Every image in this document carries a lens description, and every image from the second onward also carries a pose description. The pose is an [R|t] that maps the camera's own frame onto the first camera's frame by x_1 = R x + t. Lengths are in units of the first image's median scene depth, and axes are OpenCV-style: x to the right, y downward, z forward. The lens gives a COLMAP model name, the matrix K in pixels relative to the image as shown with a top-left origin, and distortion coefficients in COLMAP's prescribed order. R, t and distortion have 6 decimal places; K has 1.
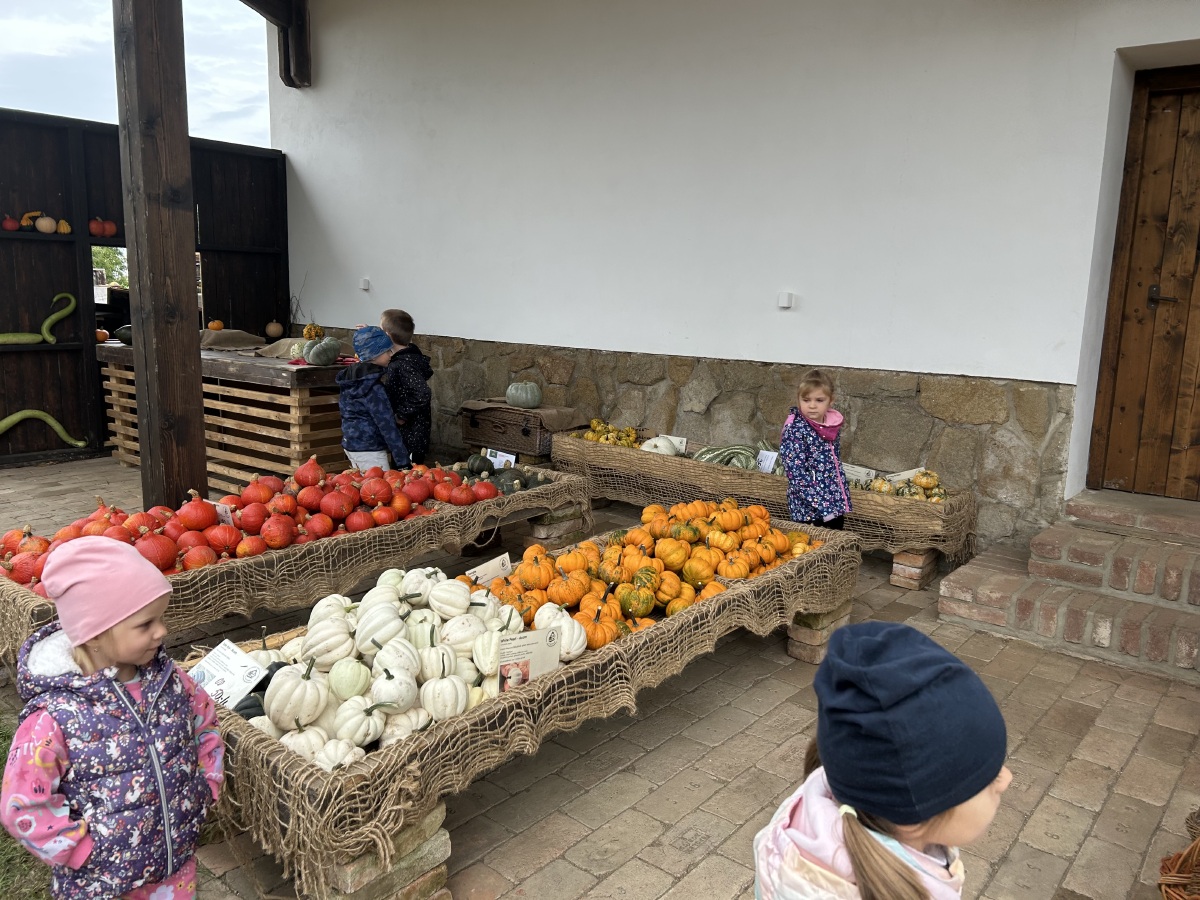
lens RADIAL K [[891.7, 0, 597.6], [0, 891.7, 435.5], [0, 0, 1]] dist [0.013725, -0.002727]
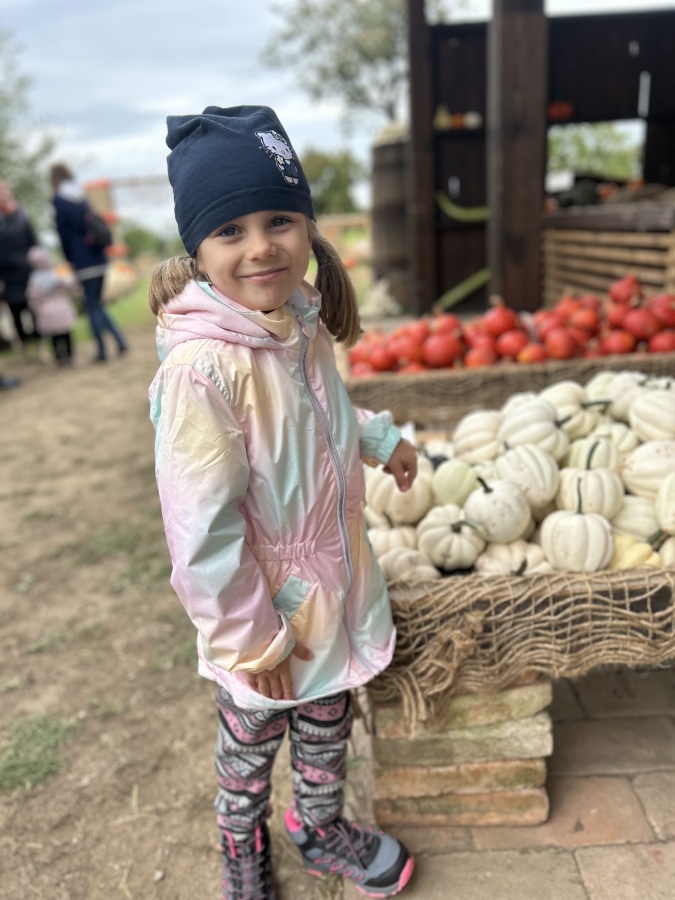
lens RADIAL K [[684.0, 0, 337.5], [0, 684.0, 450.0], [0, 0, 1]] dist [0.032035, -0.010463]
pose [[0.653537, 0.185856, -0.733721, 0.082447], [-0.040541, 0.976588, 0.211266, 0.126731], [0.755808, -0.108324, 0.645771, 0.551065]]
